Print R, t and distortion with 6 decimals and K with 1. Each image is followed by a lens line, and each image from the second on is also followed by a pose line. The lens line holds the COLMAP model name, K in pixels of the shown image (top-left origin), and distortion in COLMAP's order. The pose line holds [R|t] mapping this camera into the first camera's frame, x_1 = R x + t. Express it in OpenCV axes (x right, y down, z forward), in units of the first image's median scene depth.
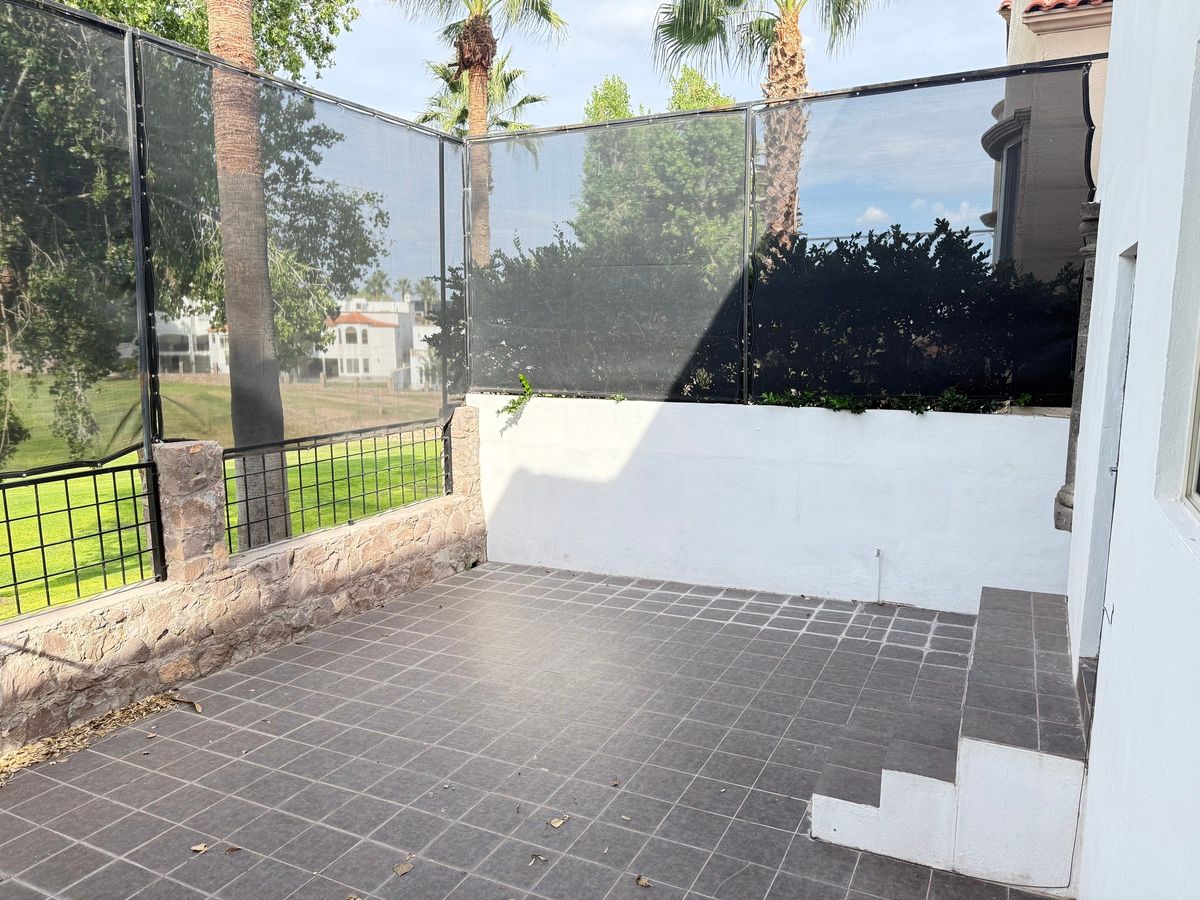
lens RADIAL K [[850.9, 0, 596.7], [0, 850.9, 455.4], [0, 0, 1]] dist [-0.002702, -0.001433]
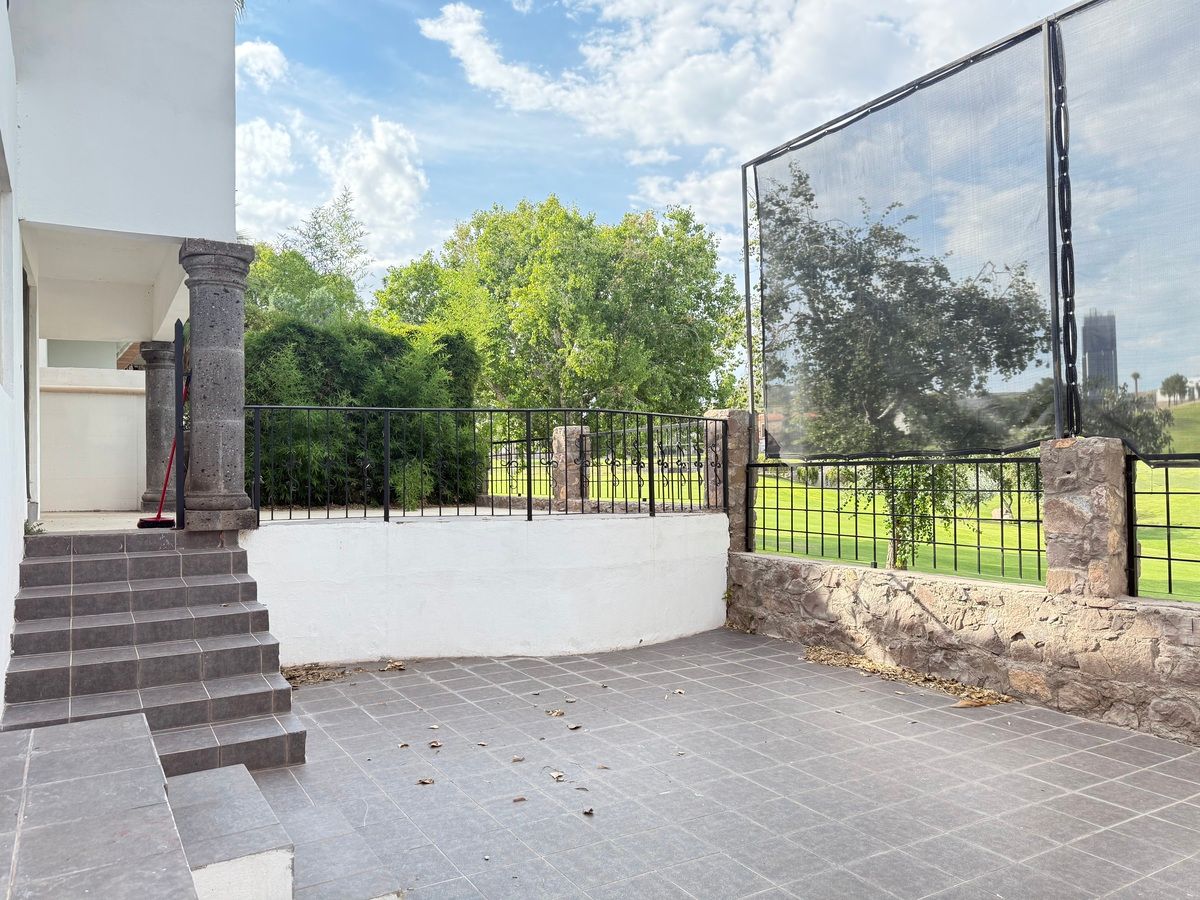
lens RADIAL K [[850.9, 0, 593.8], [0, 850.9, 450.7], [0, 0, 1]] dist [-0.002702, -0.001433]
pose [[-0.545529, -0.012569, -0.837998, 0.541717], [-0.107624, 0.992659, 0.055174, 0.003592], [0.831153, 0.120288, -0.542877, 1.094169]]
